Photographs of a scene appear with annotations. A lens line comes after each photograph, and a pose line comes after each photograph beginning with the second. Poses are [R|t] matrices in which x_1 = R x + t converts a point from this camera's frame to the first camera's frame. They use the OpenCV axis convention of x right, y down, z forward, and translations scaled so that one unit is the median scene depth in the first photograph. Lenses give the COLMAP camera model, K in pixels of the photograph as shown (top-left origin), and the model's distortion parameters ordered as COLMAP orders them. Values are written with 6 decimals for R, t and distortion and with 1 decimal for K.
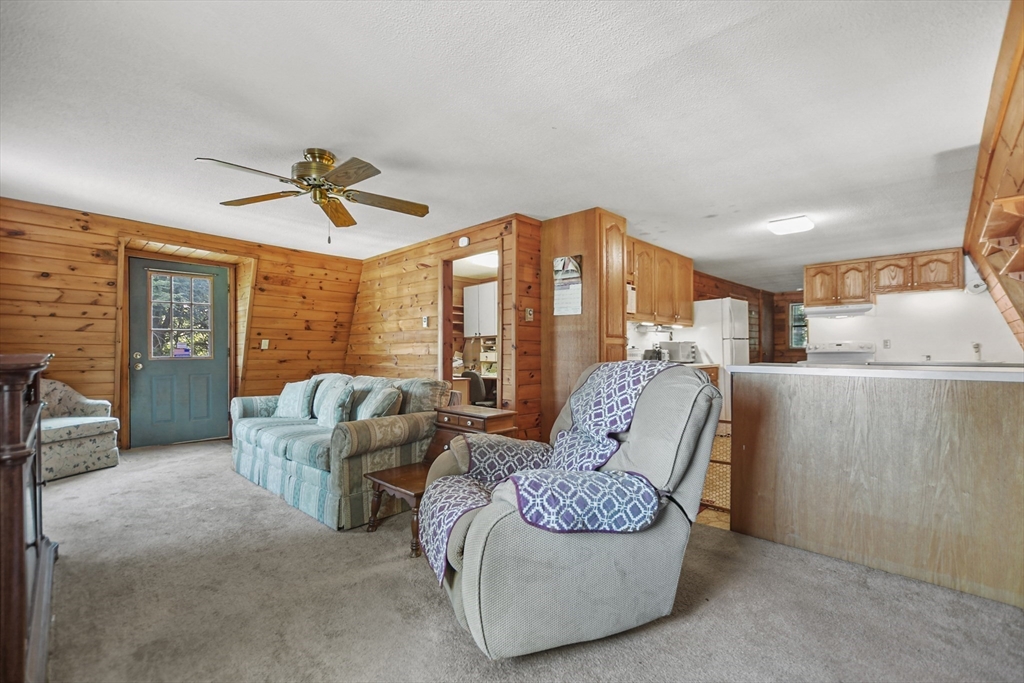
lens RADIAL K [[446.3, 0, 509.7], [0, 446.3, 347.3], [0, 0, 1]] dist [-0.011612, 0.000904]
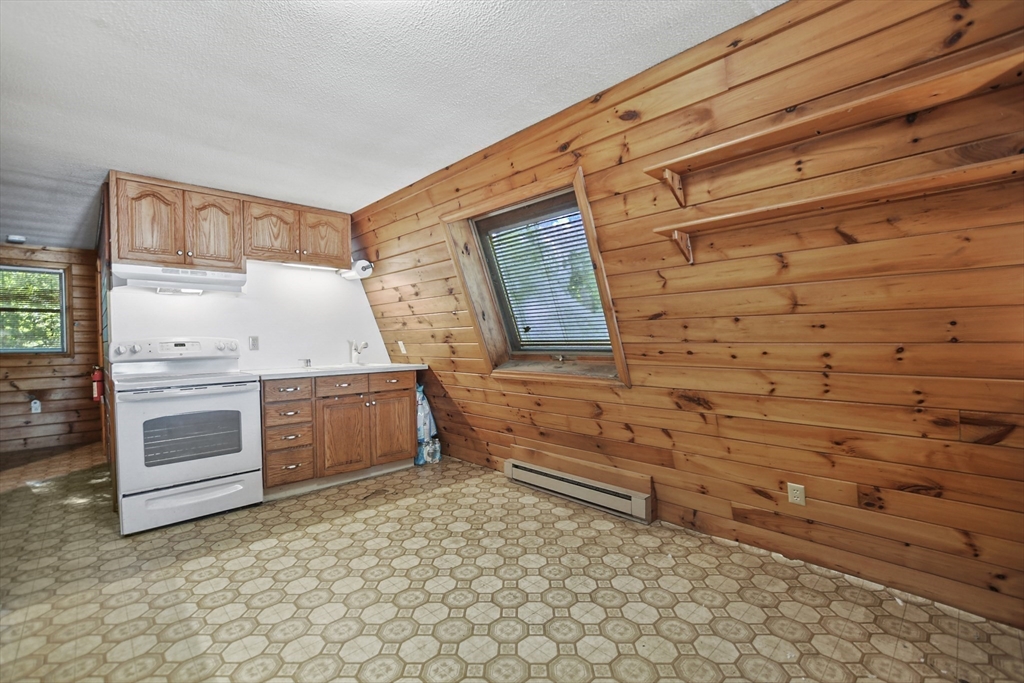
lens RADIAL K [[446.3, 0, 509.7], [0, 446.3, 347.3], [0, 0, 1]] dist [-0.011612, 0.000904]
pose [[0.032096, -0.011212, 0.999422, 0.279069], [0.010777, 0.999883, 0.010871, -0.004804], [-0.999427, 0.010422, 0.032213, 0.727162]]
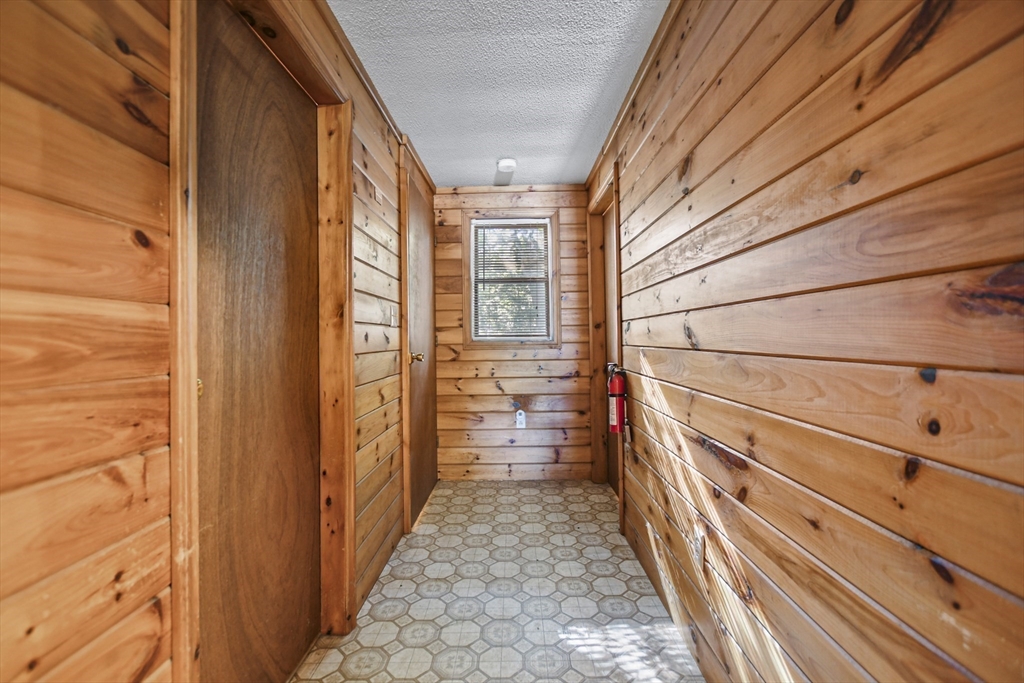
lens RADIAL K [[454.2, 0, 506.0], [0, 454.2, 337.0], [0, 0, 1]] dist [-0.010286, 0.001229]
pose [[0.727471, -0.002747, 0.686133, 0.735637], [0.006772, 0.999972, -0.003176, 0.002985], [-0.686105, 0.006957, 0.727469, 1.328423]]
